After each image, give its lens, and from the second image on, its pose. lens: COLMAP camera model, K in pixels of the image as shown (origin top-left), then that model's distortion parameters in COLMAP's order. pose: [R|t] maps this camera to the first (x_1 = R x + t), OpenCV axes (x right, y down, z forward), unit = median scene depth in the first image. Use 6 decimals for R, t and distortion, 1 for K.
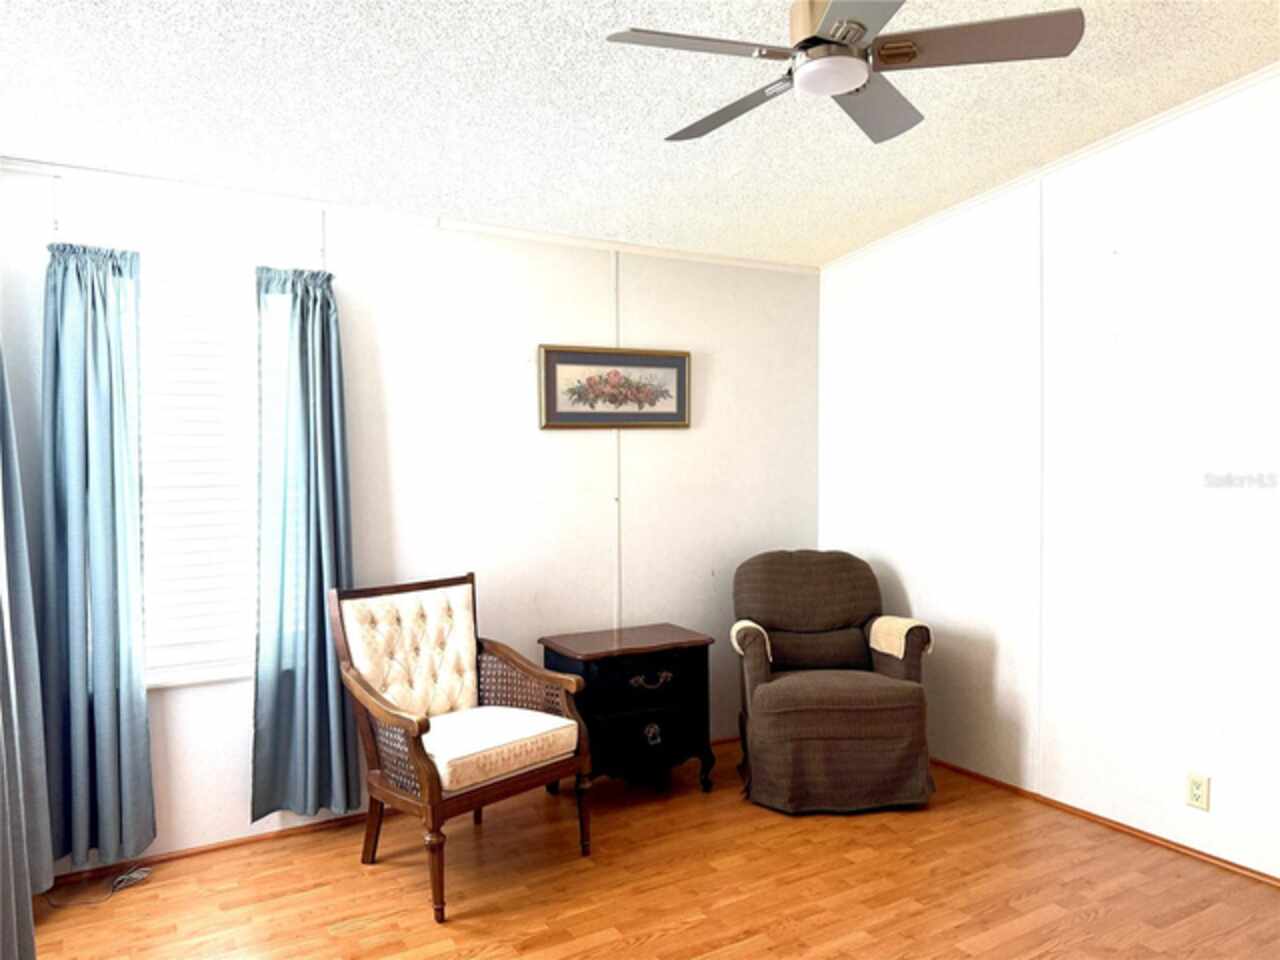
lens RADIAL K [[911.5, 0, 641.5], [0, 911.5, 472.4], [0, 0, 1]] dist [0.035589, -0.015672]
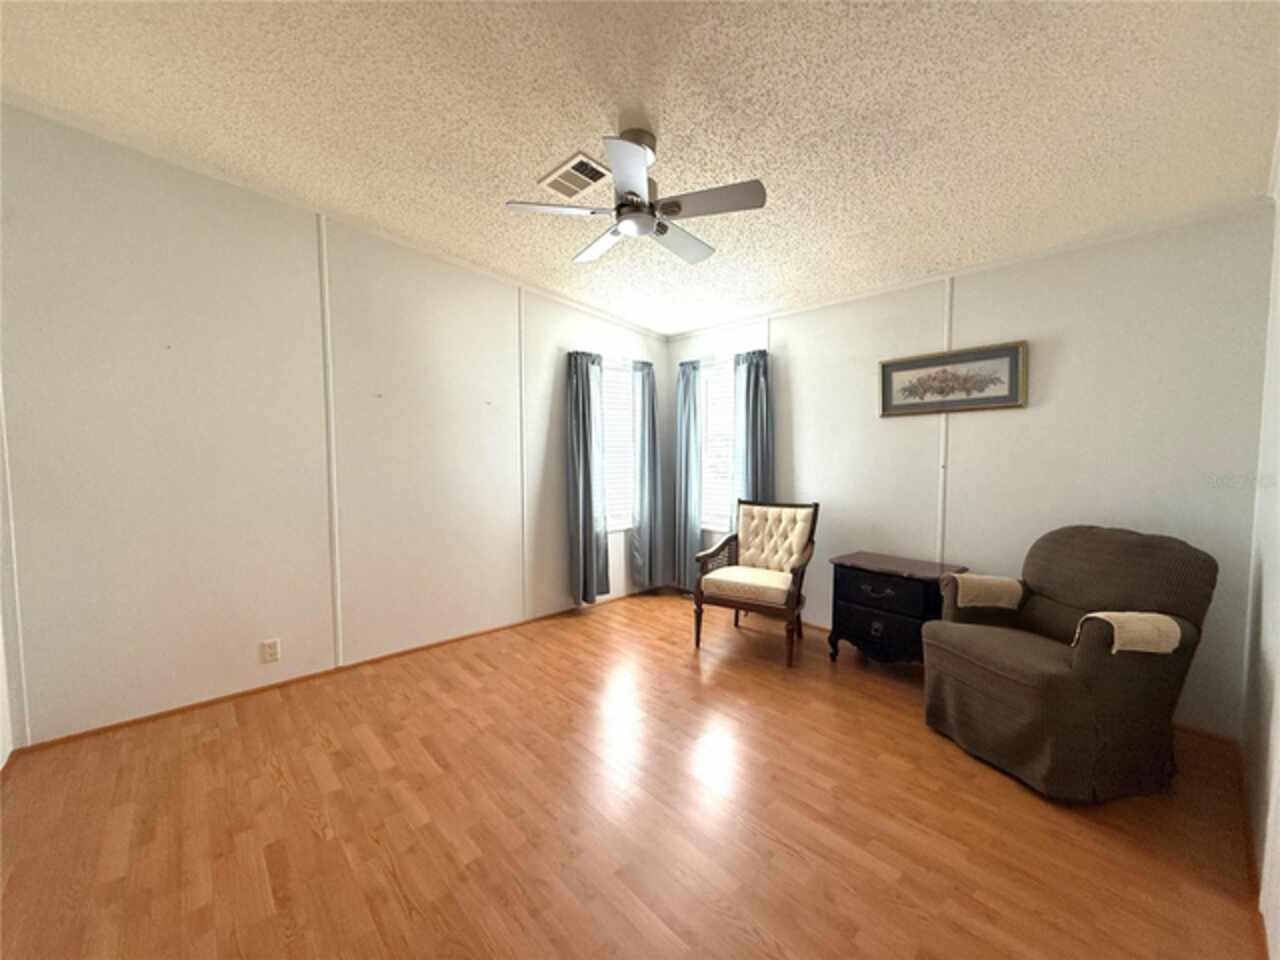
lens RADIAL K [[509.8, 0, 644.2], [0, 509.8, 486.4], [0, 0, 1]] dist [-0.001852, 0.000036]
pose [[0.179393, 0.070219, -0.981268, 0.636794], [-0.012725, 0.997532, 0.069056, 0.012719], [0.983695, 0.000098, 0.179844, 0.441600]]
